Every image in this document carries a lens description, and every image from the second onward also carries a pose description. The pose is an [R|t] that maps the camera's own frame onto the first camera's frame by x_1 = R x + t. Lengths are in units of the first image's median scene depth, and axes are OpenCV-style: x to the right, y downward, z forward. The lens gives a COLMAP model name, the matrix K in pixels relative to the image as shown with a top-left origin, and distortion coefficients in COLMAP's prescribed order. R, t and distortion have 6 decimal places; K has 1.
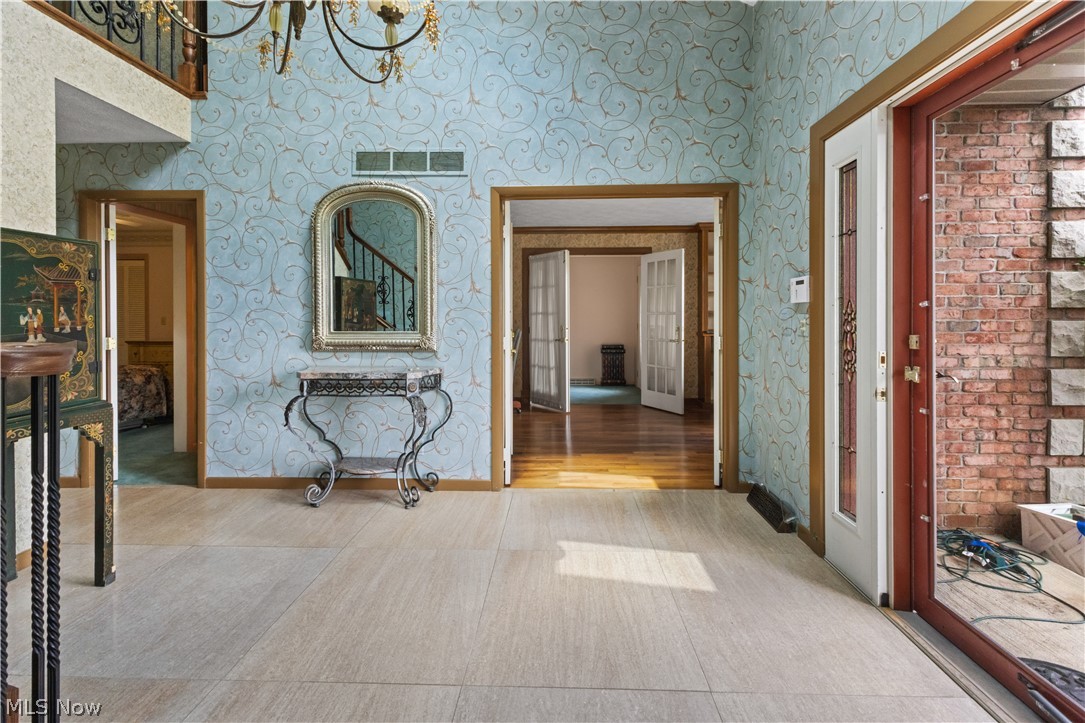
lens RADIAL K [[479.8, 0, 545.1], [0, 479.8, 301.6], [0, 0, 1]] dist [0.002999, 0.000034]
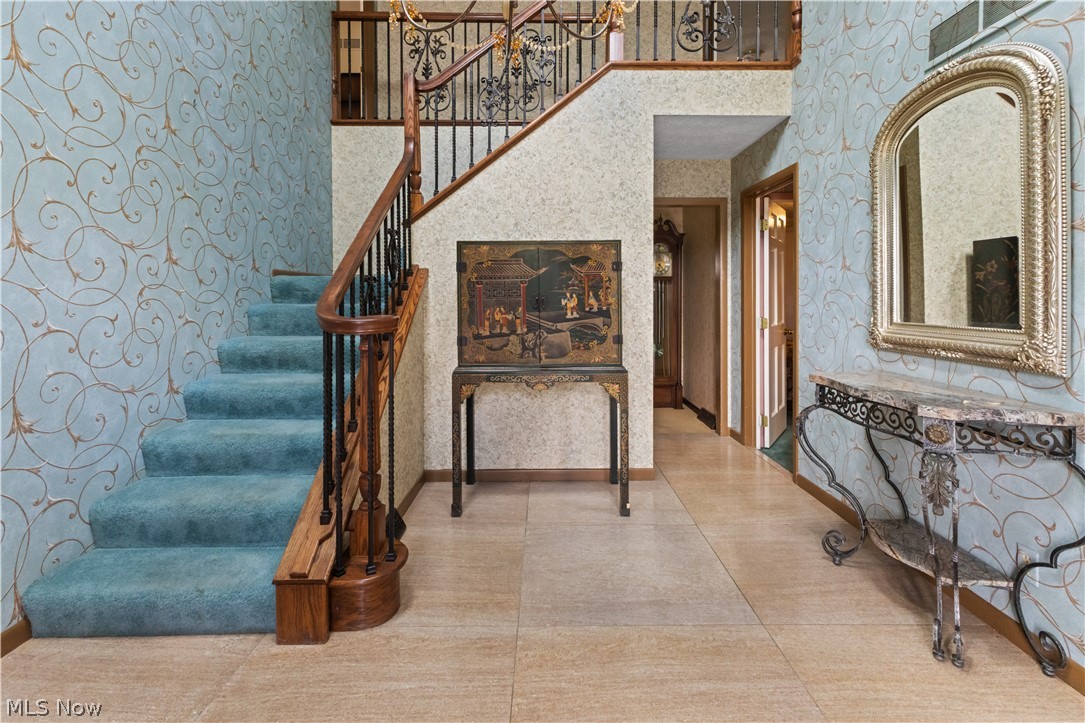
lens RADIAL K [[488.6, 0, 544.4], [0, 488.6, 298.2], [0, 0, 1]] dist [0.000194, -0.000912]
pose [[0.037685, -0.000616, -0.999289, 0.287734], [0.030289, 0.999541, 0.000526, 0.018221], [0.998831, -0.030287, 0.037686, 0.652625]]
